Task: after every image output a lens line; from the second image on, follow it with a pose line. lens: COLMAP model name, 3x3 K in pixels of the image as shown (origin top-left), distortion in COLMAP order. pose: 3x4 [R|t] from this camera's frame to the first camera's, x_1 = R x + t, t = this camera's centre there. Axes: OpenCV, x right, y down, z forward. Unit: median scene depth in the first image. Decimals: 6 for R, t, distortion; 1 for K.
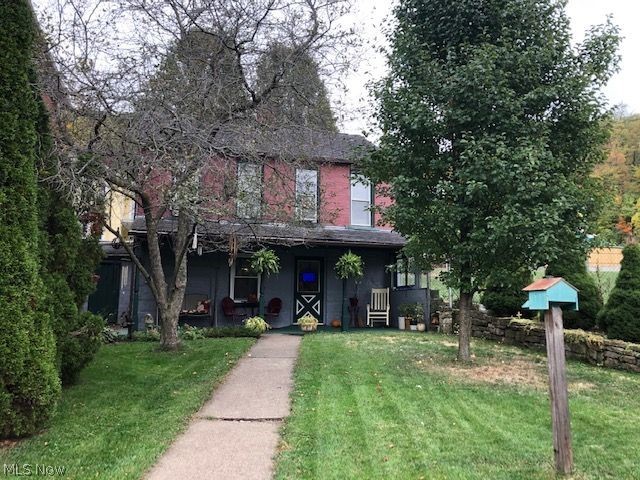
lens RADIAL K [[507.3, 0, 321.0], [0, 507.3, 223.0], [0, 0, 1]] dist [0.037262, -0.006096]
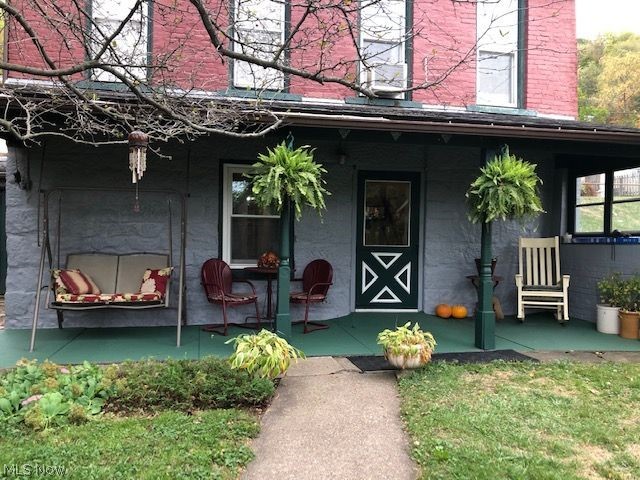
lens RADIAL K [[521.7, 0, 320.0], [0, 521.7, 240.0], [0, 0, 1]] dist [0.010934, -0.034996]
pose [[0.996146, 0.001718, -0.087696, -0.047348], [0.012652, 0.986538, 0.163045, 0.052579], [0.086795, -0.163526, 0.982713, 0.546319]]
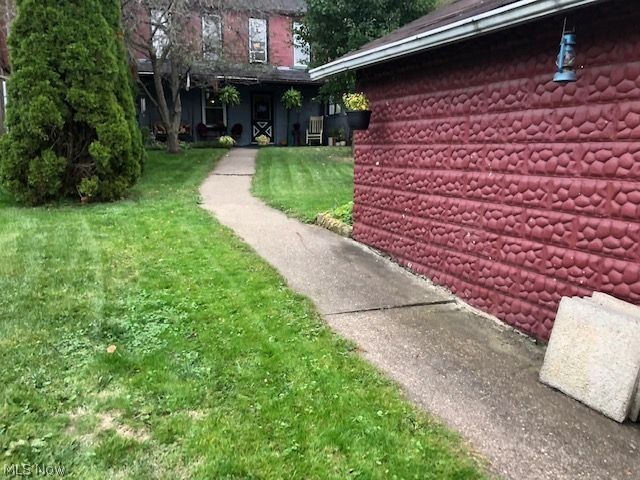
lens RADIAL K [[521.7, 0, 320.0], [0, 521.7, 240.0], [0, 0, 1]] dist [0.010934, -0.034996]
pose [[0.996253, -0.021256, 0.083838, 0.004775], [-0.008411, 0.940927, 0.338505, -0.031244], [-0.086080, -0.337941, 0.937222, -0.412578]]
